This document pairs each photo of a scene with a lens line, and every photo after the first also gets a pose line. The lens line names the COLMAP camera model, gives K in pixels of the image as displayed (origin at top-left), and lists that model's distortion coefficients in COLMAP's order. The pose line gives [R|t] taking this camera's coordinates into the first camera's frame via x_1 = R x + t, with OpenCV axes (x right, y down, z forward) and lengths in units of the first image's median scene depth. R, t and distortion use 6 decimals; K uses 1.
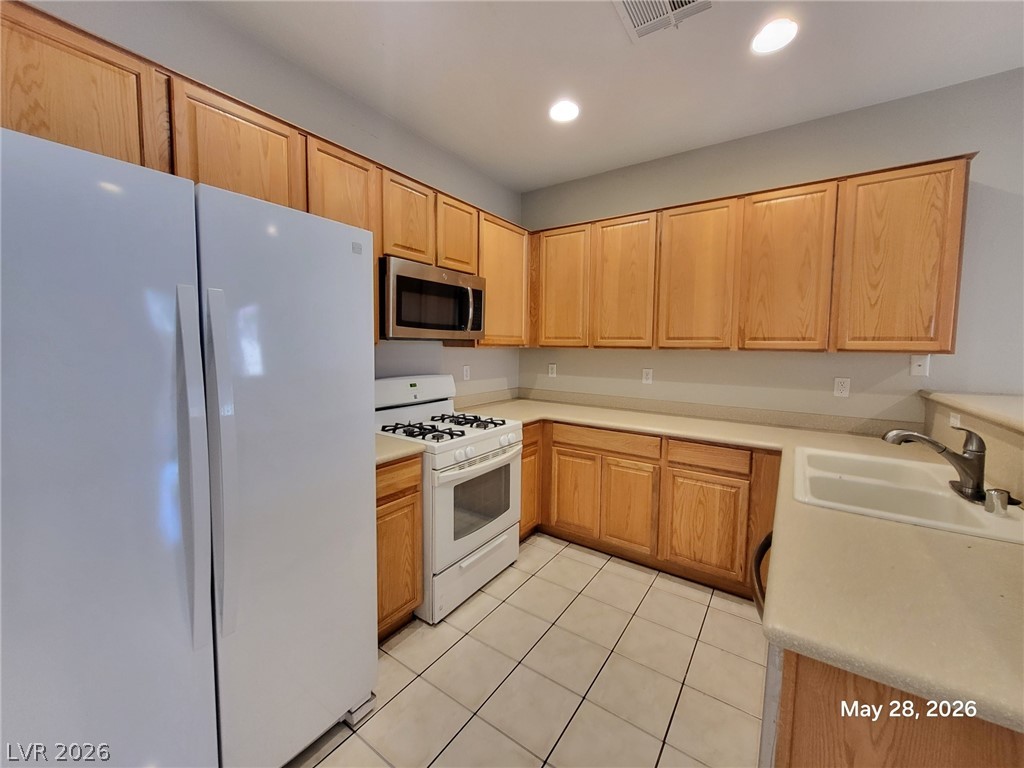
lens RADIAL K [[404.5, 0, 517.3], [0, 404.5, 369.2], [0, 0, 1]] dist [0.000695, 0.000653]
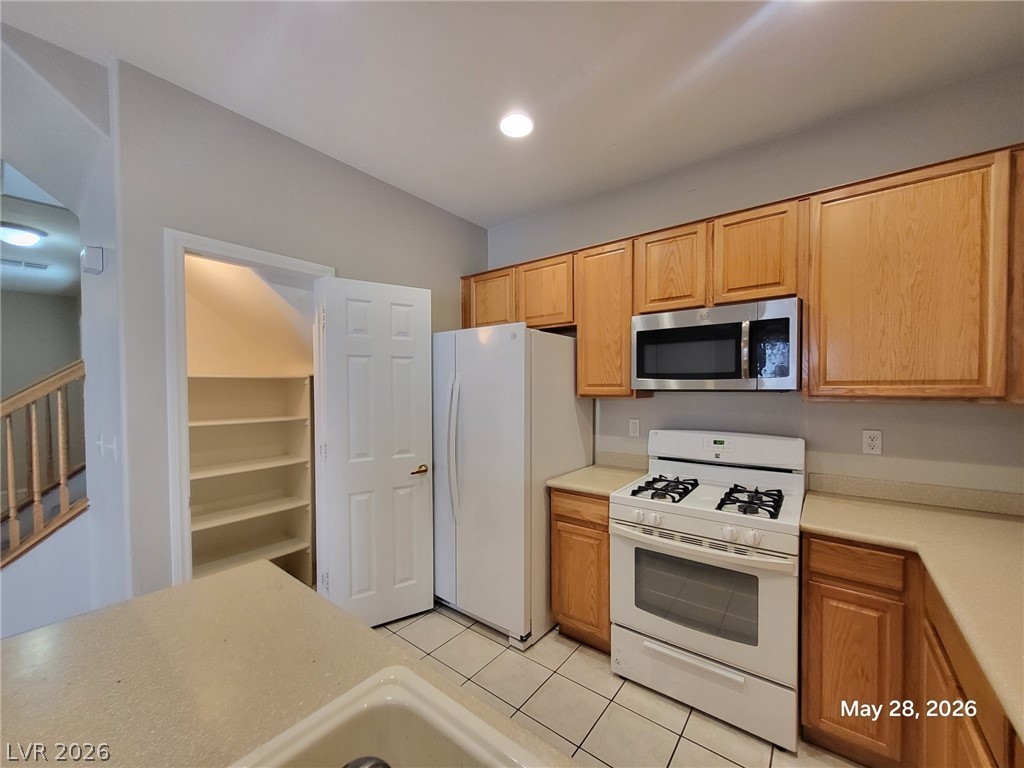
lens RADIAL K [[404.5, 0, 510.9], [0, 404.5, 391.7], [0, 0, 1]] dist [0.000695, 0.000653]
pose [[-0.067331, -0.002389, -0.997728, 0.698371], [-0.056690, 0.998391, 0.001435, -0.048963], [0.996119, 0.056658, -0.067358, 0.653865]]
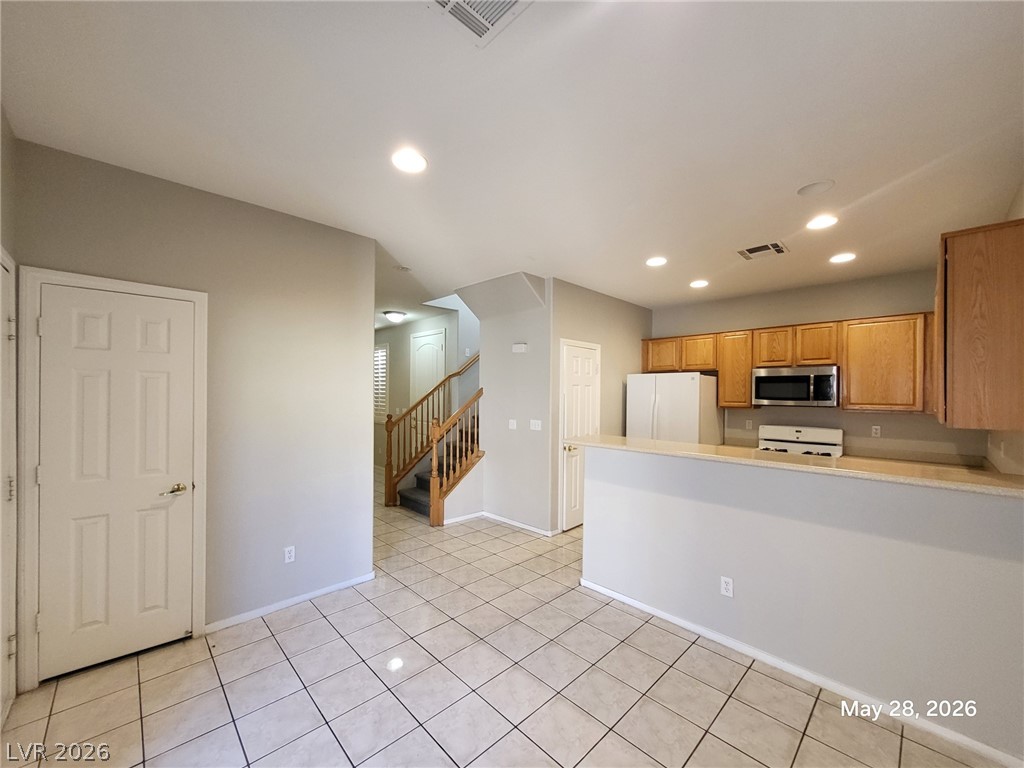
lens RADIAL K [[404.5, 0, 510.2], [0, 404.5, 391.4], [0, 0, 1]] dist [0.000695, 0.000653]
pose [[-0.203618, -0.028455, -0.978637, 1.882092], [-0.074895, 0.997101, -0.013409, -0.017774], [0.976181, 0.070565, -0.205159, 0.127856]]
